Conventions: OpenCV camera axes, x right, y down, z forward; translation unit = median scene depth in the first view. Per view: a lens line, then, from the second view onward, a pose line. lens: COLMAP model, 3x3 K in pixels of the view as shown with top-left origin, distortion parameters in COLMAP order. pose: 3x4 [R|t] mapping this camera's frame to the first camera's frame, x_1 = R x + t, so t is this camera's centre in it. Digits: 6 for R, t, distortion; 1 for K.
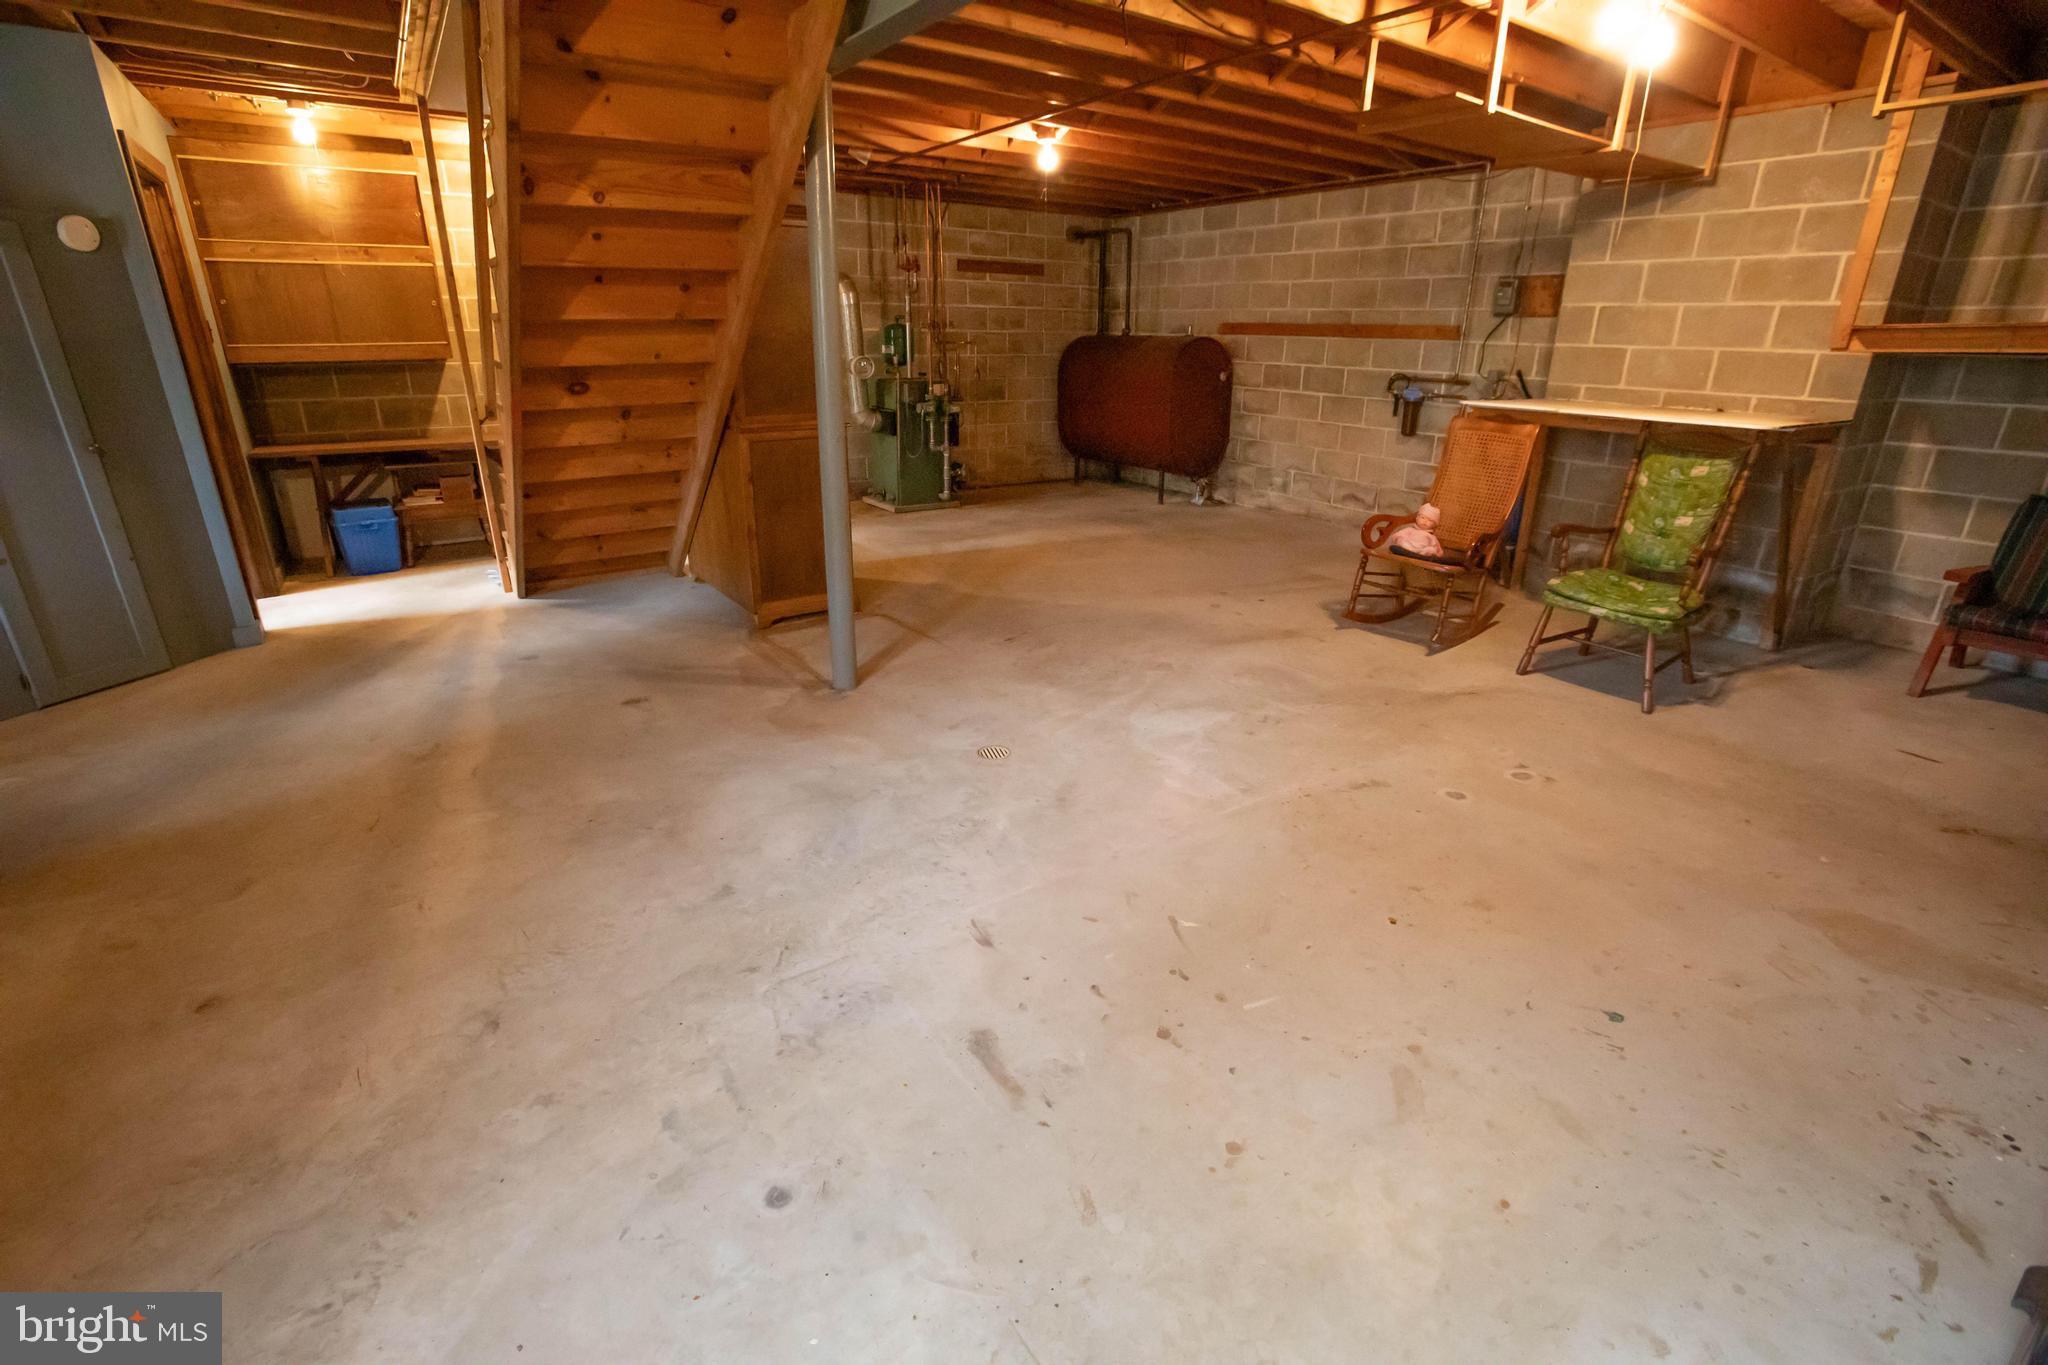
lens RADIAL K [[937.6, 0, 1024.0], [0, 937.6, 682.5], [0, 0, 1]] dist [-0.084902, 0.036468]
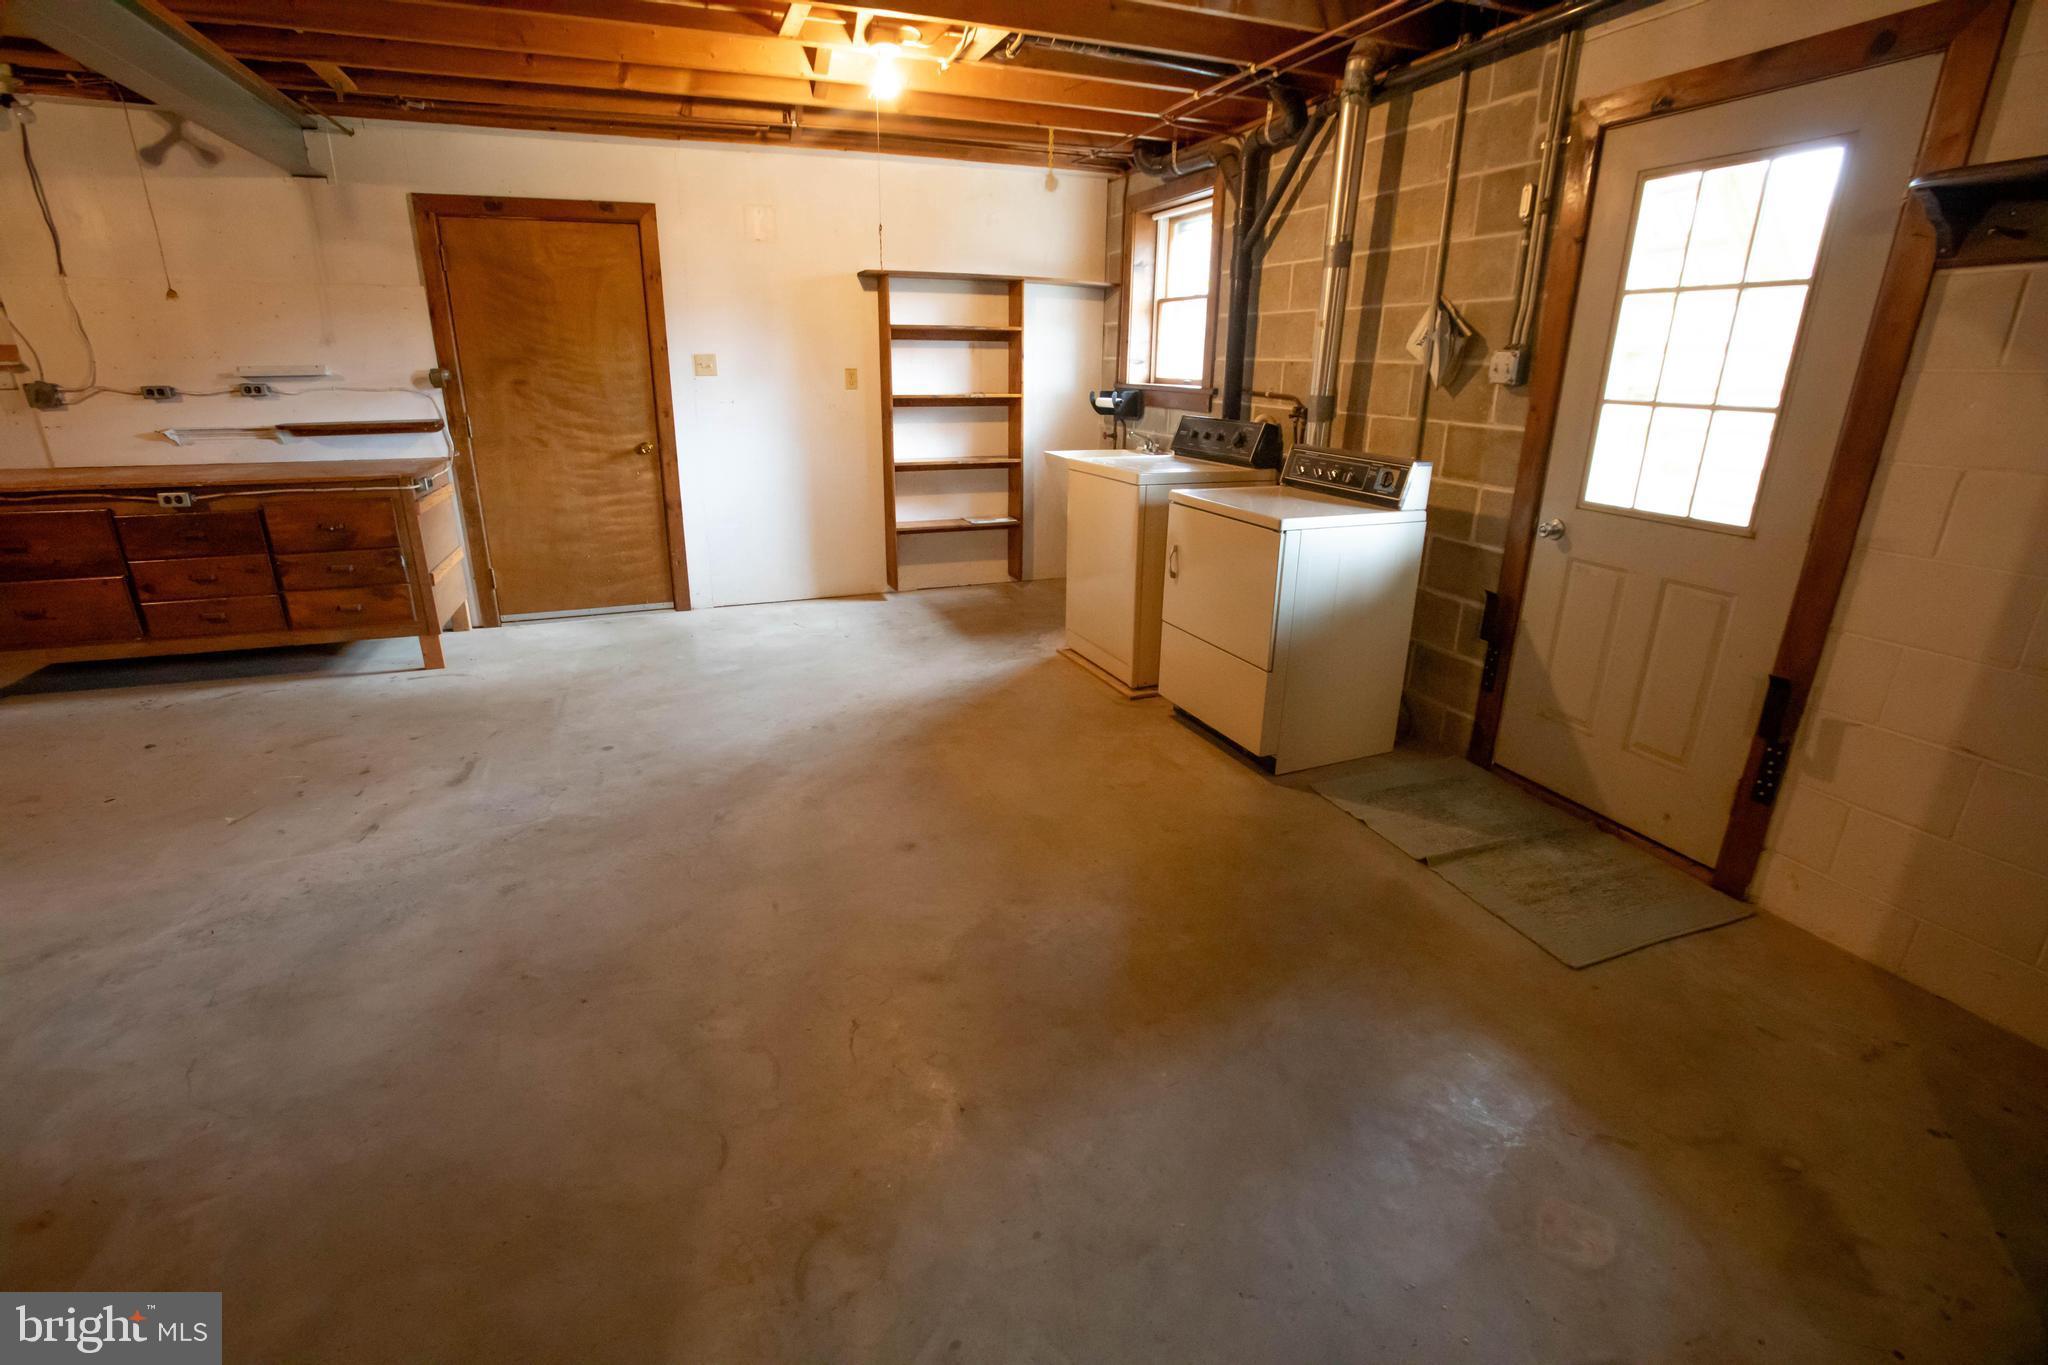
lens RADIAL K [[937.6, 0, 1024.0], [0, 937.6, 682.5], [0, 0, 1]] dist [-0.084902, 0.036468]
pose [[-0.973121, -0.095187, 0.209702, -1.333173], [0.058814, 0.777667, 0.625920, -0.702409], [-0.222658, 0.621429, -0.751166, 1.841938]]
